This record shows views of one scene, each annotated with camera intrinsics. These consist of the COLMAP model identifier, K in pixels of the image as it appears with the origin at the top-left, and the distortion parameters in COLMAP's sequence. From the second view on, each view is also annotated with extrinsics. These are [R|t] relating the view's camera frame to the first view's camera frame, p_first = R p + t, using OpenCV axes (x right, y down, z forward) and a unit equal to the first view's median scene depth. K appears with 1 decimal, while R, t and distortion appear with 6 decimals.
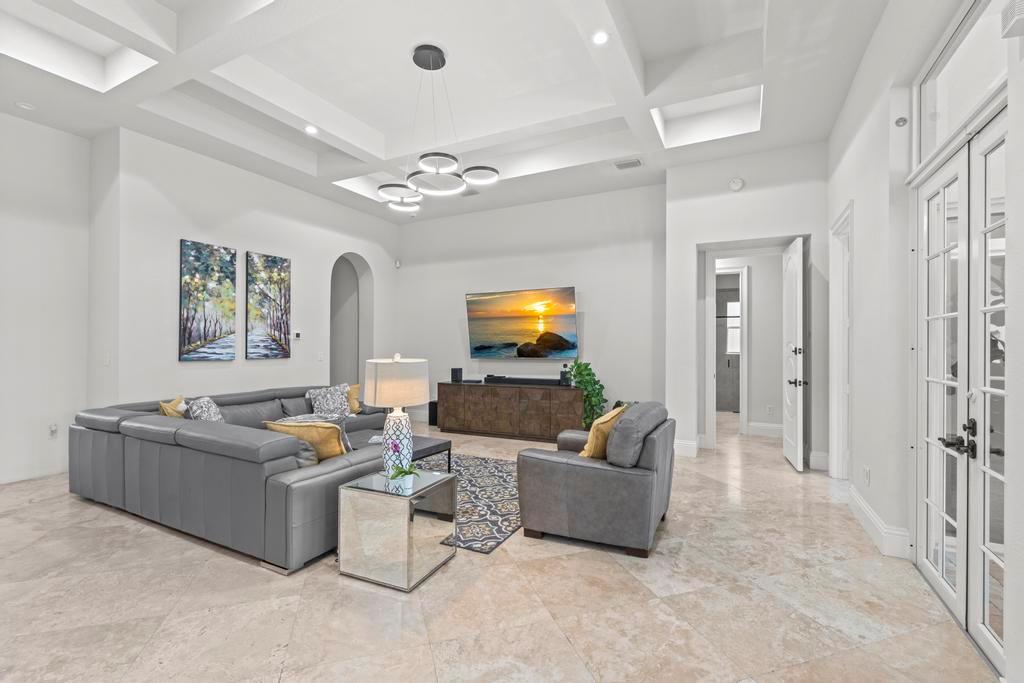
lens RADIAL K [[451.4, 0, 512.0], [0, 451.4, 341.5], [0, 0, 1]] dist [-0.000789, -0.000151]
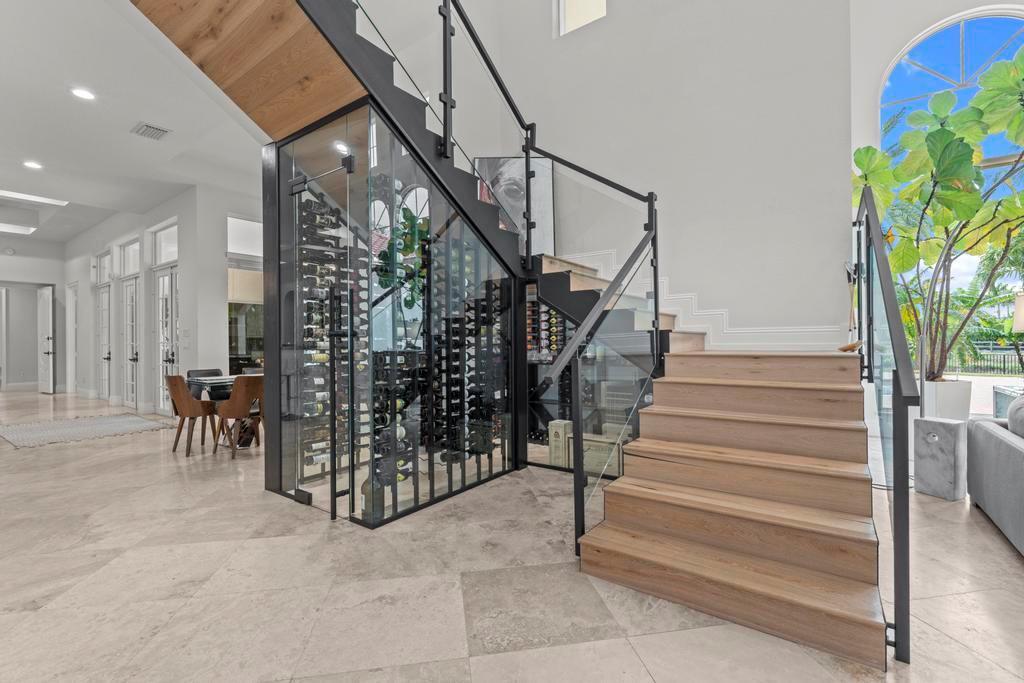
lens RADIAL K [[449.8, 0, 512.0], [0, 449.8, 341.5], [0, 0, 1]] dist [-0.001823, -0.000492]
pose [[0.147541, 0.000363, 0.989056, -1.157289], [0.007774, 0.999969, -0.001527, 0.056932], [-0.989025, 0.007914, 0.147533, -1.495785]]
